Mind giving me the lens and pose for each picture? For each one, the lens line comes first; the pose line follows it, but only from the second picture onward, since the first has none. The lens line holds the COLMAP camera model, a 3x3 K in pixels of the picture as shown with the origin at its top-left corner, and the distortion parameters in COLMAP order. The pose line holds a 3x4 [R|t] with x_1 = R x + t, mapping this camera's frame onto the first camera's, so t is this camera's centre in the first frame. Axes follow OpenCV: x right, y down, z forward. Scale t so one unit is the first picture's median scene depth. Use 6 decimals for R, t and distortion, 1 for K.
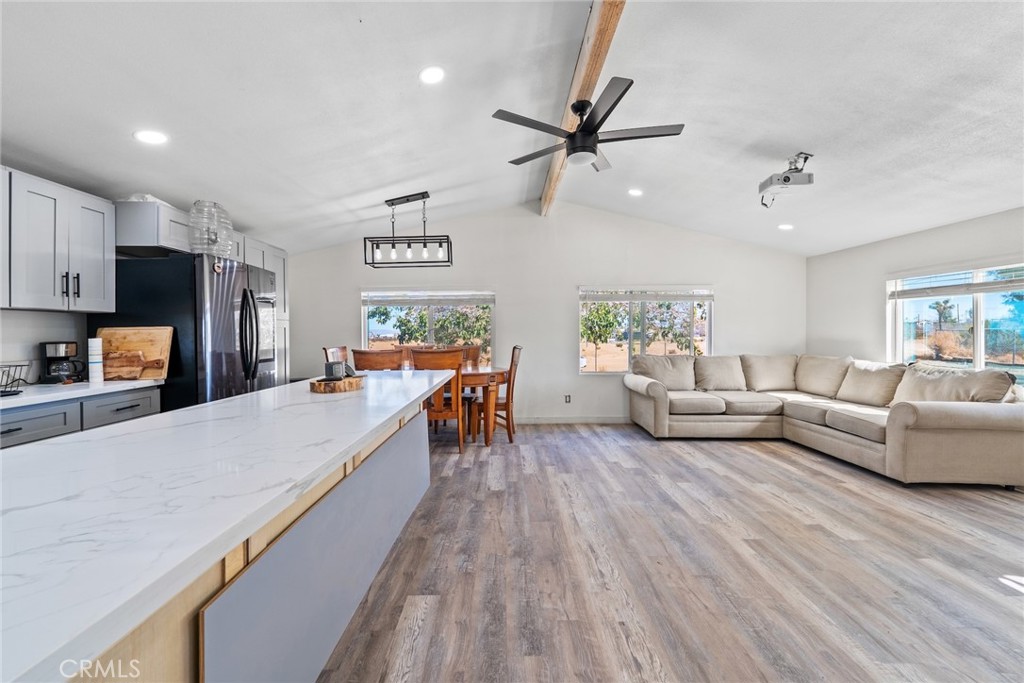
lens RADIAL K [[421.2, 0, 506.5], [0, 421.2, 334.5], [0, 0, 1]] dist [-0.001450, -0.000360]
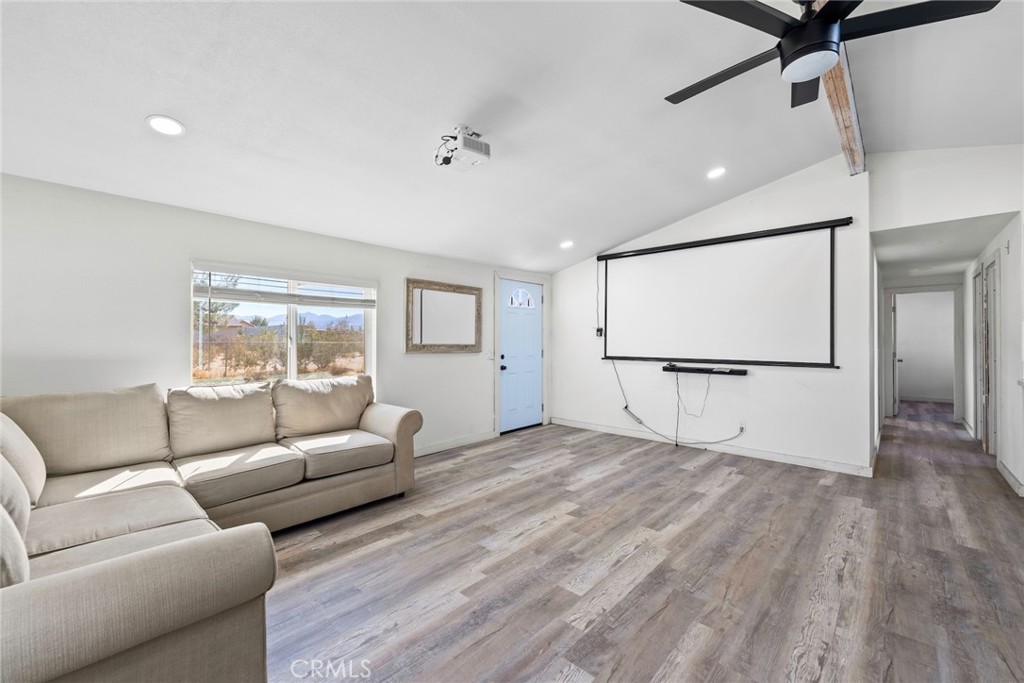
lens RADIAL K [[416.3, 0, 508.1], [0, 416.3, 339.5], [0, 0, 1]] dist [0.000390, 0.000161]
pose [[-0.728023, 0.005687, 0.685529, 0.077885], [0.005211, 0.999983, -0.002762, -0.010082], [-0.685533, 0.001561, -0.728040, 1.618802]]
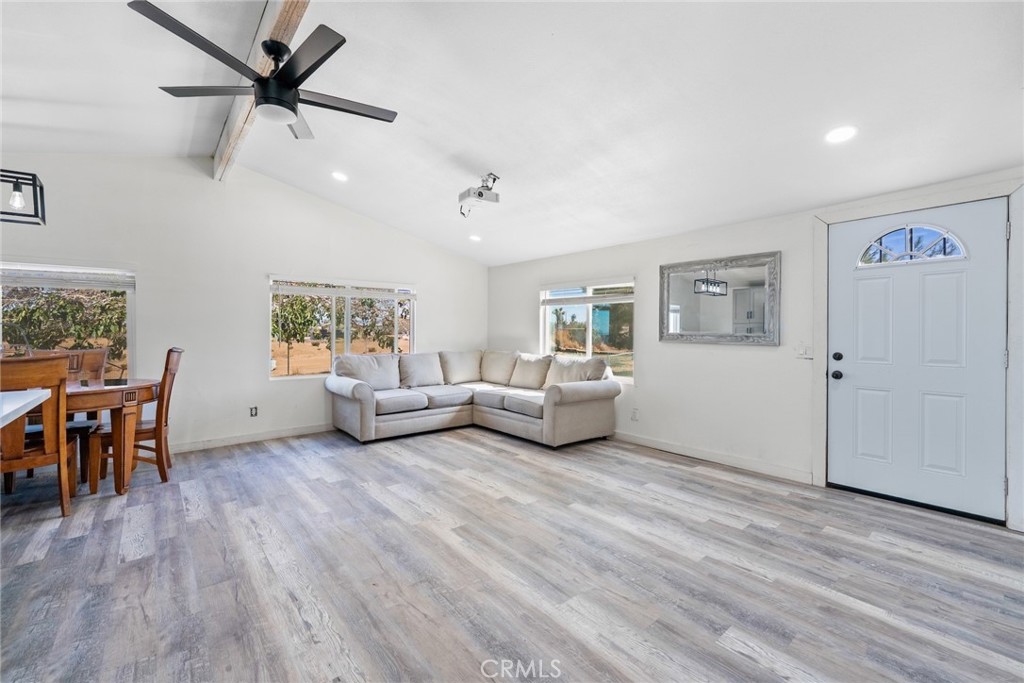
lens RADIAL K [[421.2, 0, 506.5], [0, 421.2, 334.5], [0, 0, 1]] dist [-0.001450, -0.000360]
pose [[0.769095, -0.002191, 0.639131, 0.001433], [-0.000913, 0.999989, 0.004526, -0.000609], [-0.639134, -0.004064, 0.769085, 0.089419]]
